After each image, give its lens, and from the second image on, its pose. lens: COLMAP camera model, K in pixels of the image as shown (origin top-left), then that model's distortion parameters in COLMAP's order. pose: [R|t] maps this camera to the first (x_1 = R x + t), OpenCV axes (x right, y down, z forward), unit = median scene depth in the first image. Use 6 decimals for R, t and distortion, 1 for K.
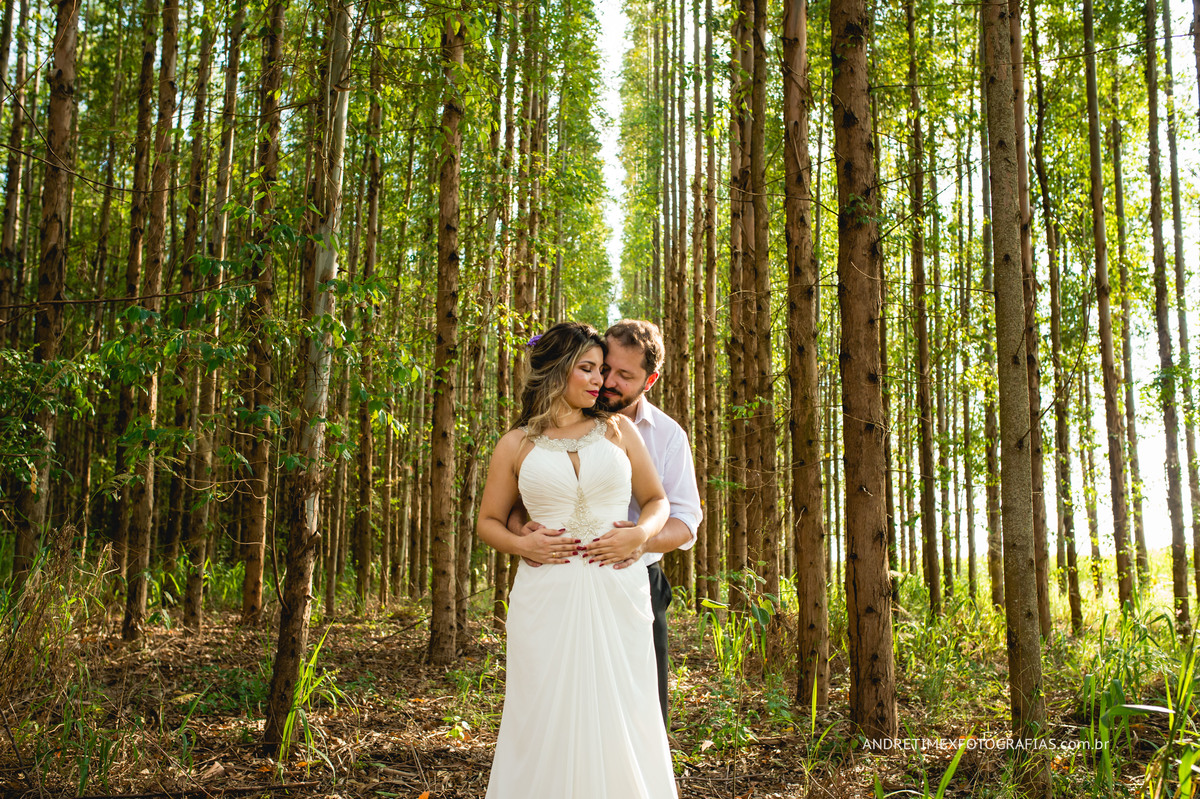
lens RADIAL K [[1166.1, 0, 601.3], [0, 1166.1, 452.4], [0, 0, 1]] dist [-0.025726, -0.004025]
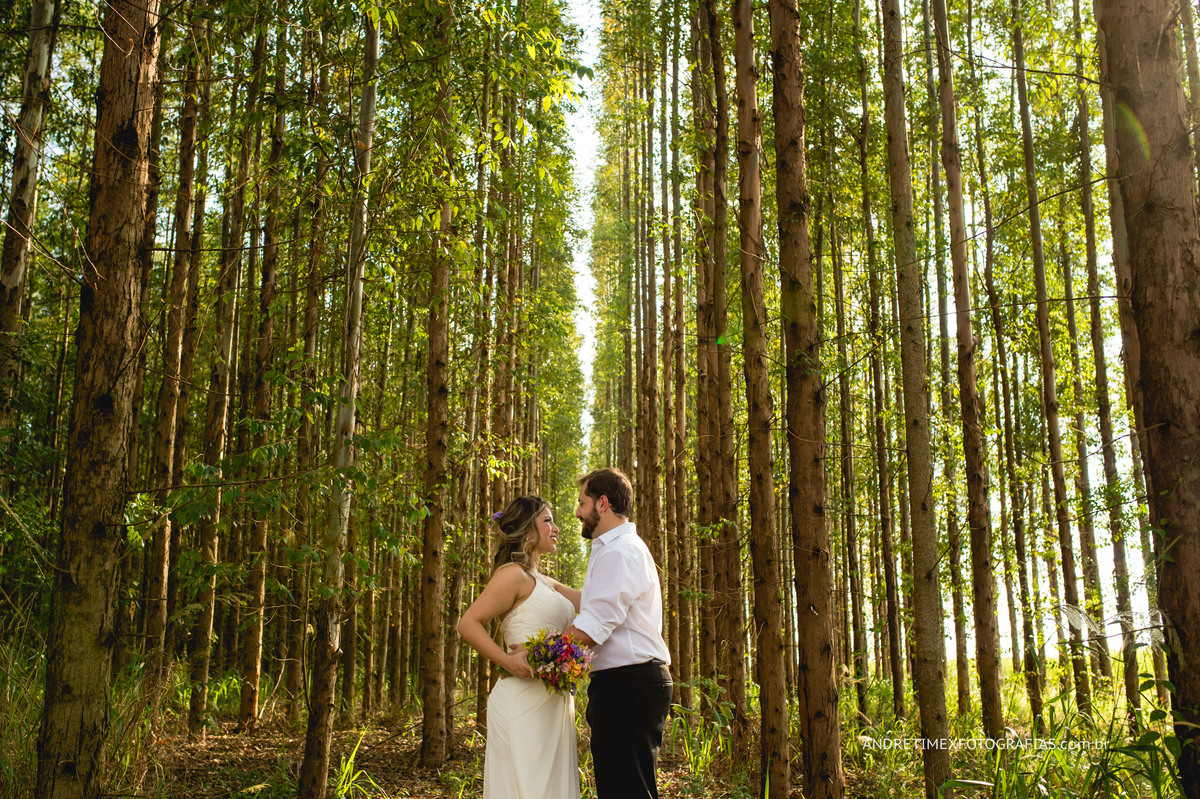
lens RADIAL K [[1231.9, 0, 568.5], [0, 1231.9, 449.4], [0, 0, 1]] dist [-0.060989, 0.158473]
pose [[0.999987, -0.004777, -0.001781, -0.005005], [0.004621, 0.996853, -0.079135, -0.013679], [0.002153, 0.079126, 0.996862, -0.101574]]
